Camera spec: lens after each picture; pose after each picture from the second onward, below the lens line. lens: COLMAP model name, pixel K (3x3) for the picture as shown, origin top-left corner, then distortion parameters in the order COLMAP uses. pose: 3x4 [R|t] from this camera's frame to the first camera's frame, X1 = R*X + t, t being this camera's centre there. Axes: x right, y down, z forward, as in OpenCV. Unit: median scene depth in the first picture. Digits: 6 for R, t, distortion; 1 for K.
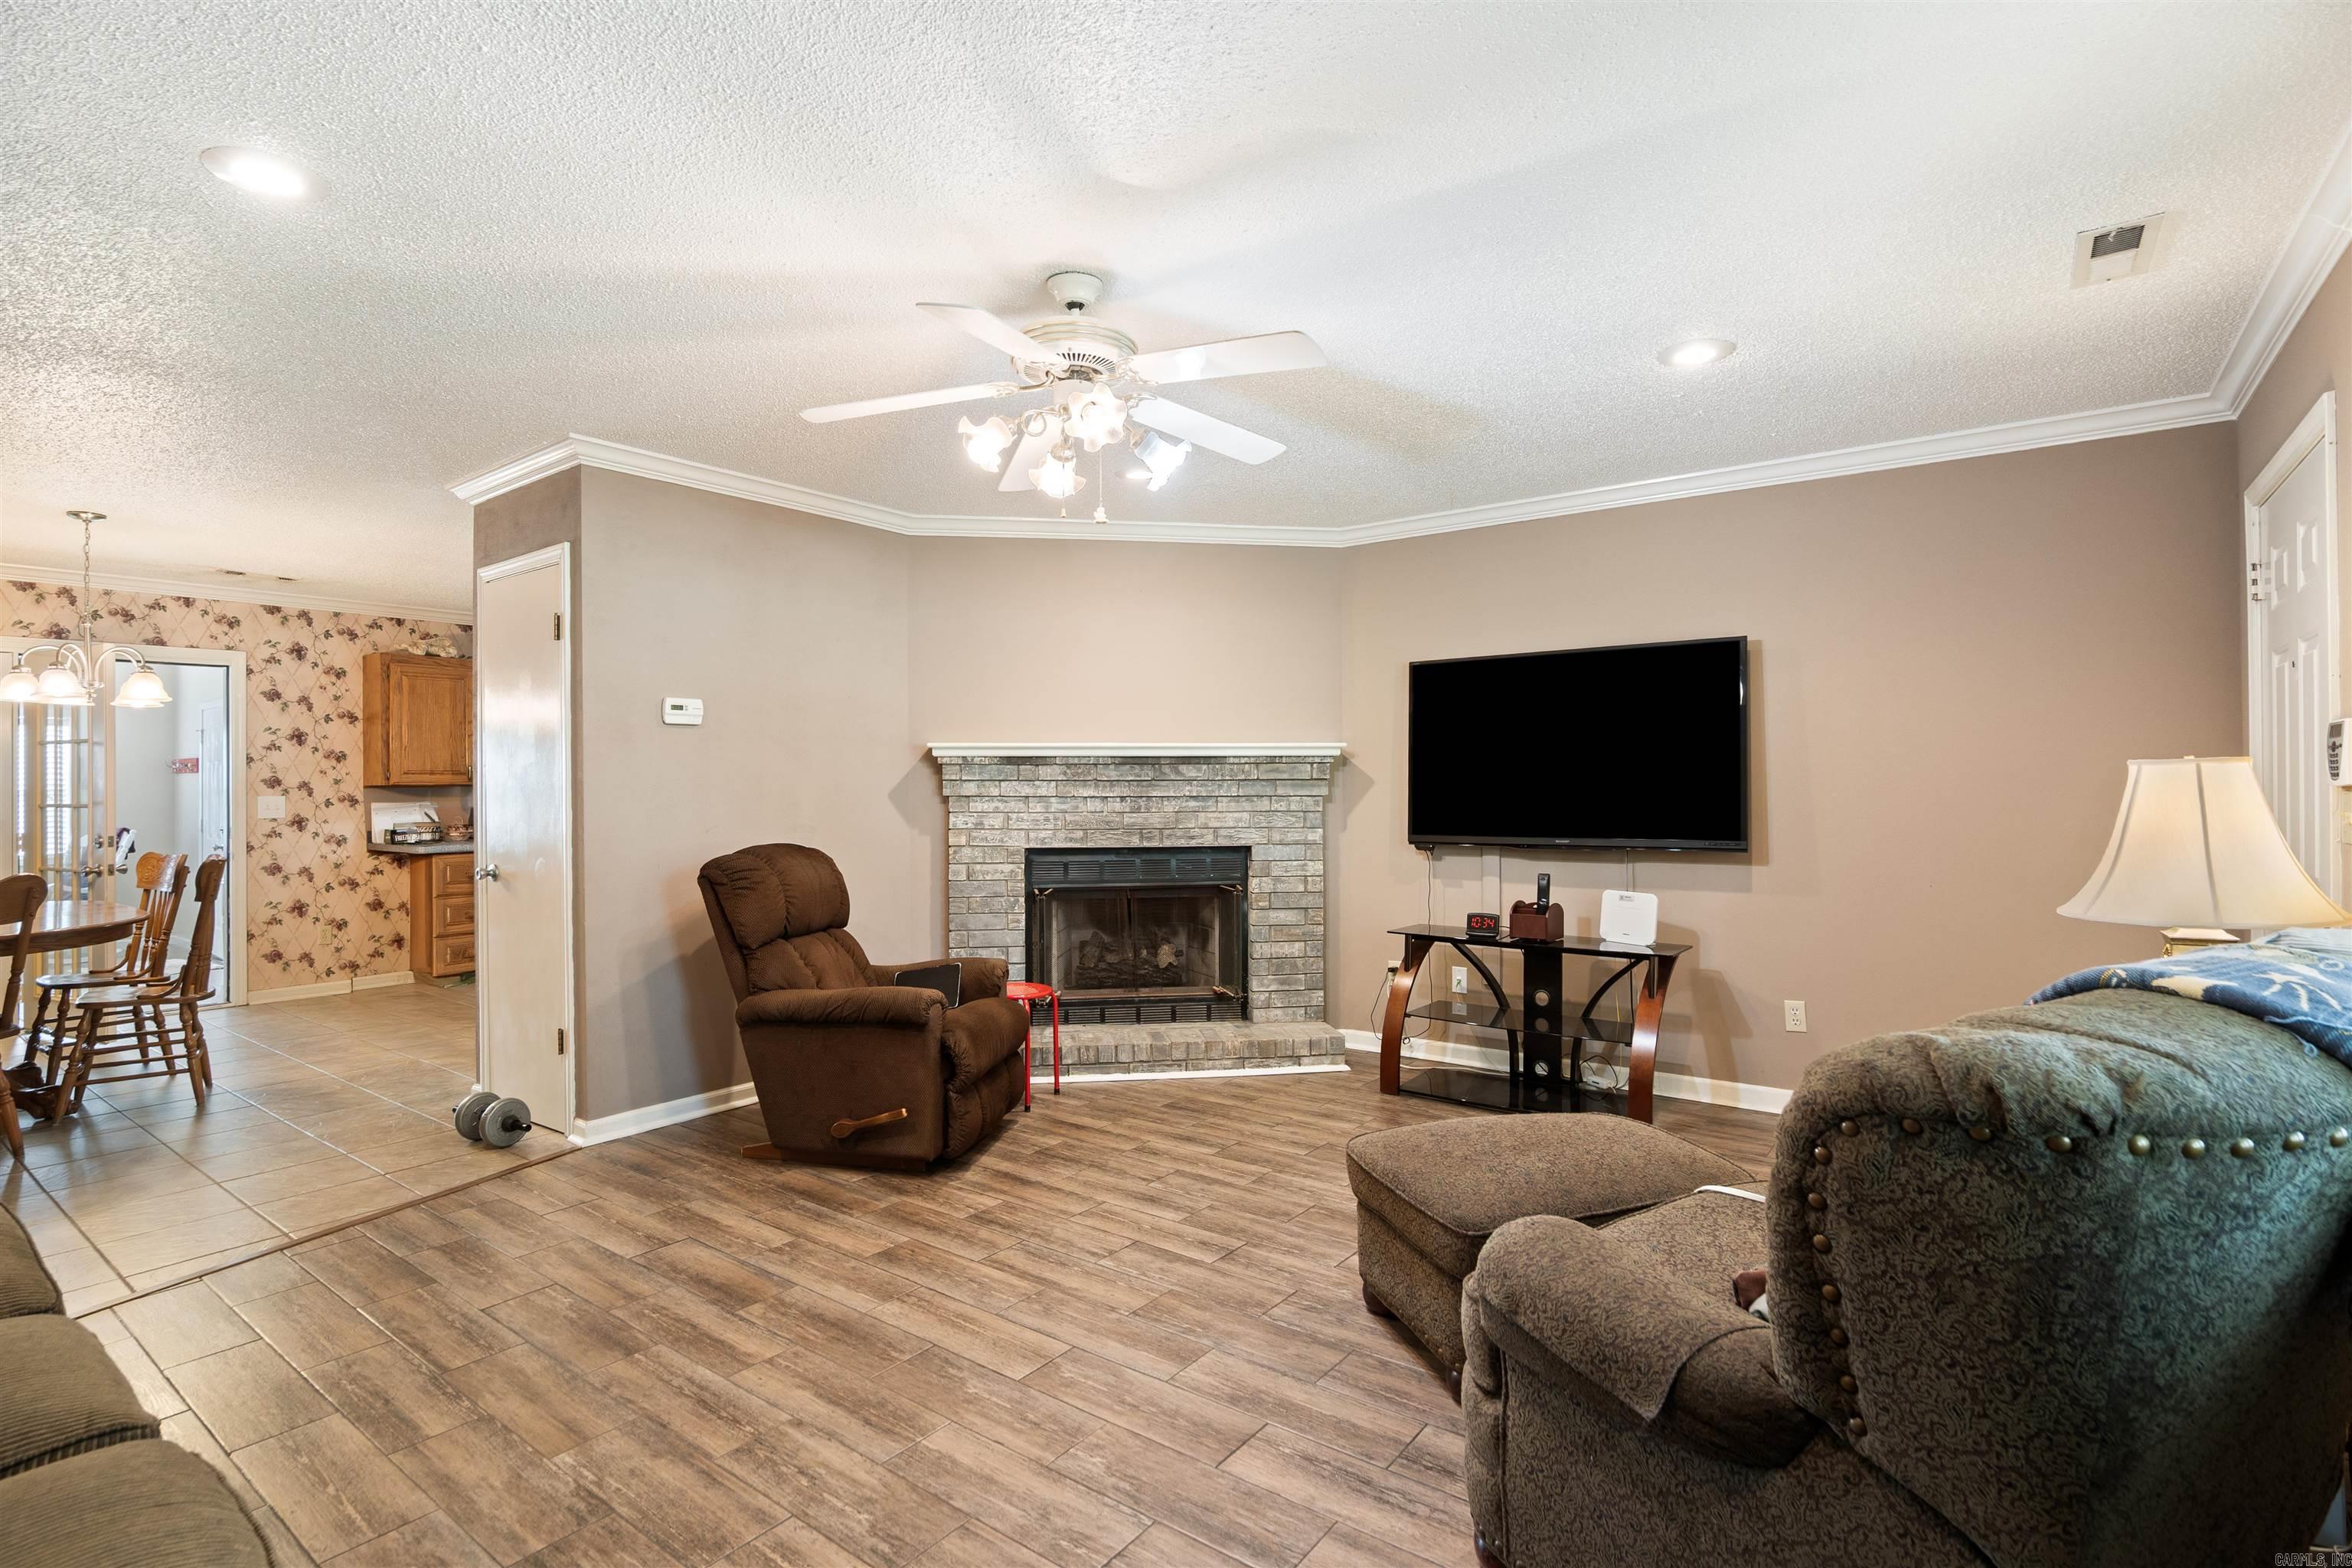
lens RADIAL K [[1120.0, 0, 1175.5], [0, 1120.0, 774.9], [0, 0, 1]] dist [-0.025781, 0.007916]
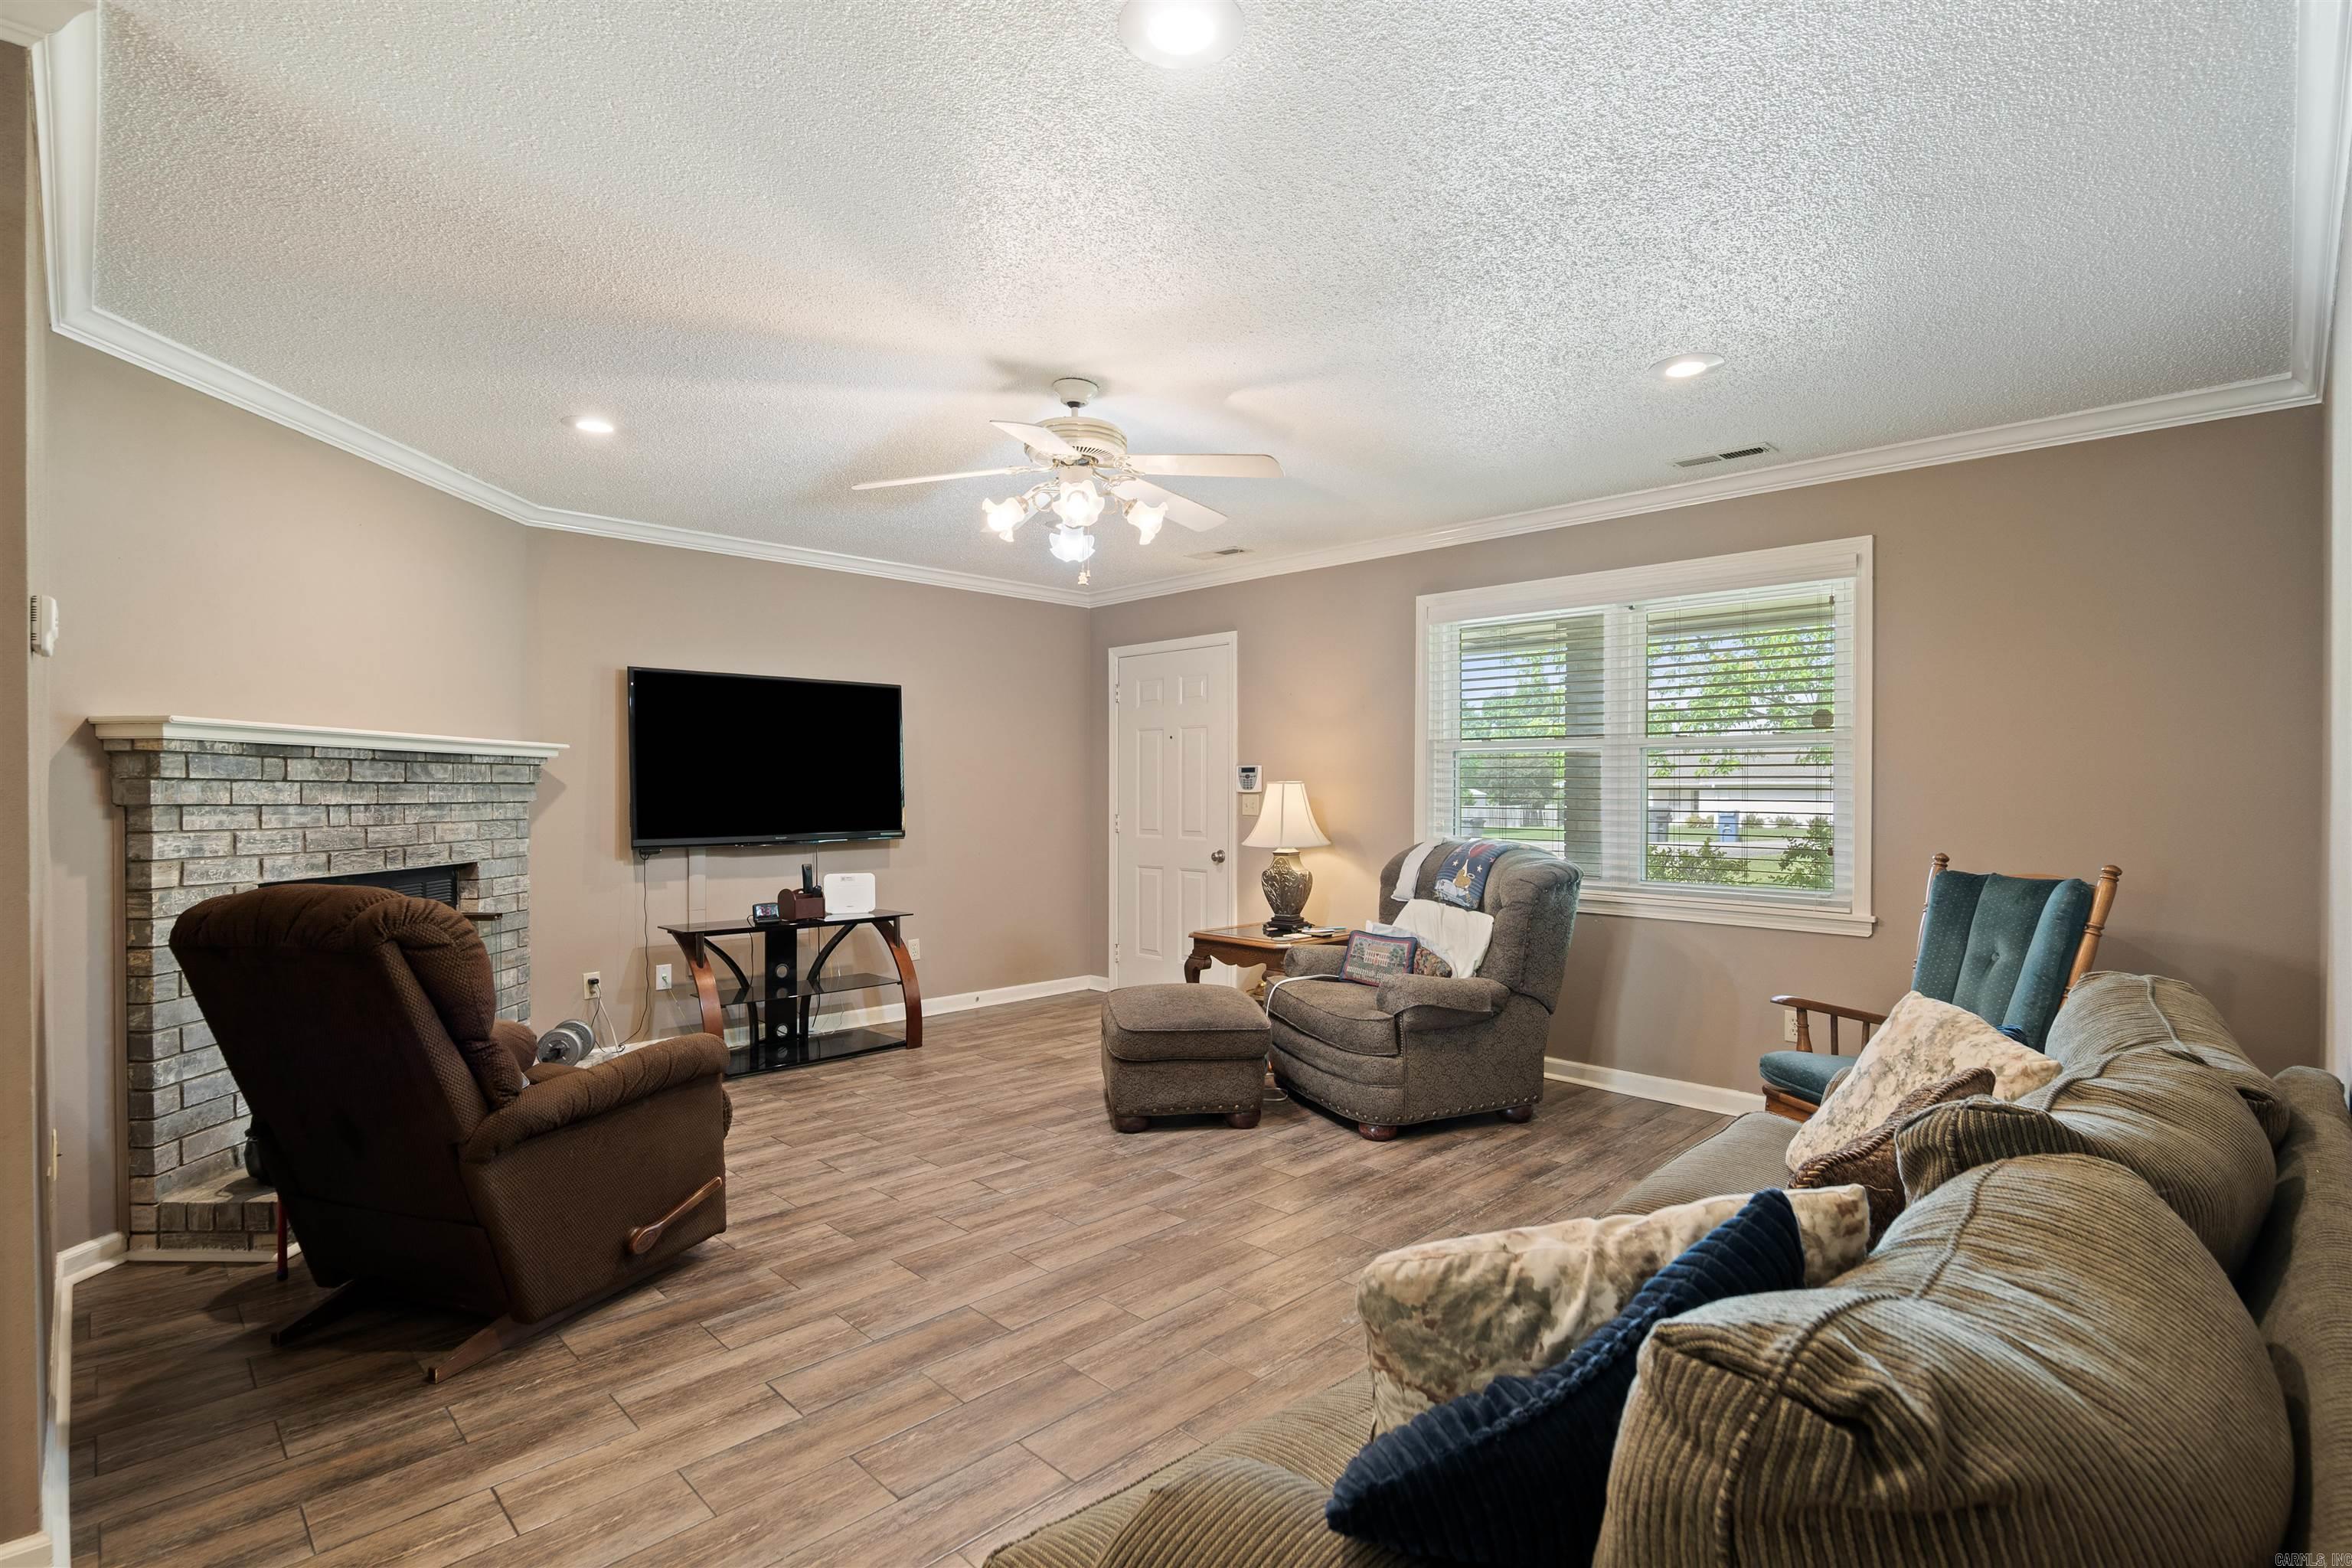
lens RADIAL K [[1120.0, 0, 1171.2], [0, 1120.0, 783.8], [0, 0, 1]] dist [-0.025781, 0.007916]
pose [[0.152585, 0.008794, 0.988251, -0.945503], [-0.010437, 0.999919, -0.007286, 0.007897], [-0.988235, -0.009203, 0.152664, 0.505565]]
